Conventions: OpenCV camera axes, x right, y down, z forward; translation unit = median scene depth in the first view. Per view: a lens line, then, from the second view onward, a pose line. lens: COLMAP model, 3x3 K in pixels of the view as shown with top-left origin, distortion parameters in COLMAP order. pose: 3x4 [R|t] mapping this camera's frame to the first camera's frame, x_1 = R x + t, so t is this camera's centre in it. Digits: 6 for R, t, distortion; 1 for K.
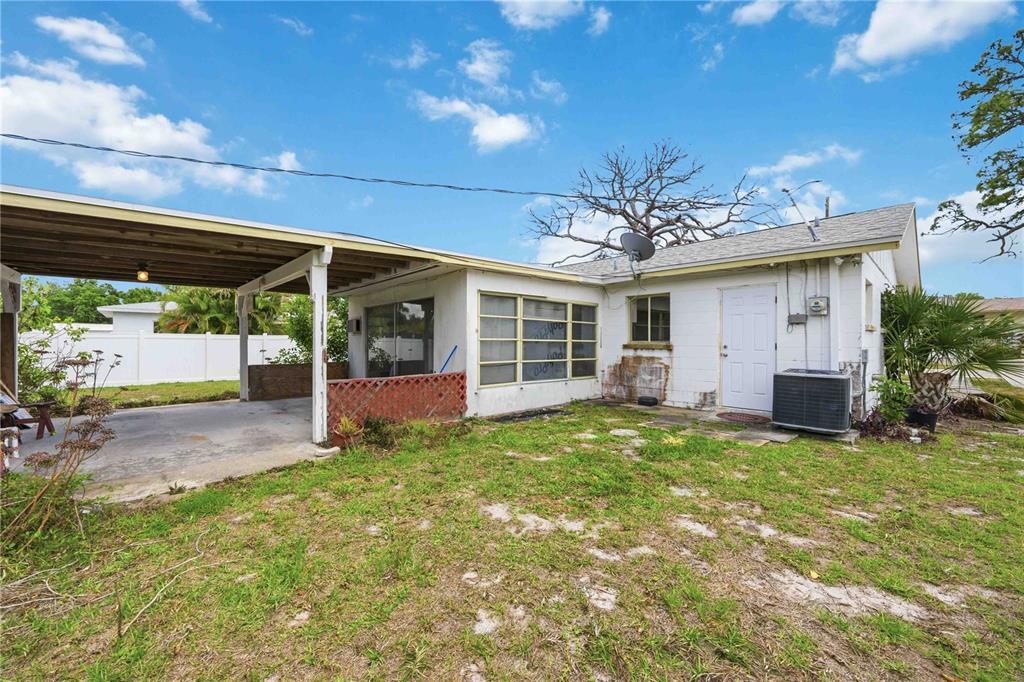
lens RADIAL K [[398.8, 0, 507.9], [0, 398.8, 338.3], [0, 0, 1]] dist [-0.000742, -0.000393]
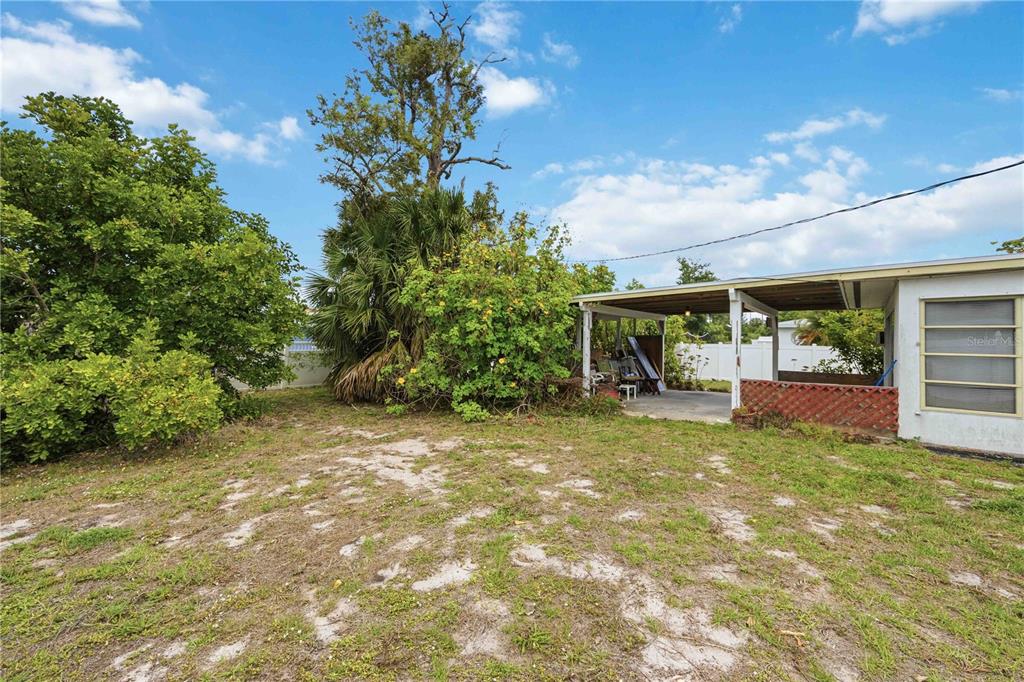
lens RADIAL K [[408.8, 0, 505.9], [0, 408.8, 336.8], [0, 0, 1]] dist [-0.001607, -0.000055]
pose [[0.096702, -0.017044, -0.995167, 0.774673], [-0.011720, 0.999765, -0.018261, -0.008587], [0.995244, 0.013429, 0.096480, -0.008944]]
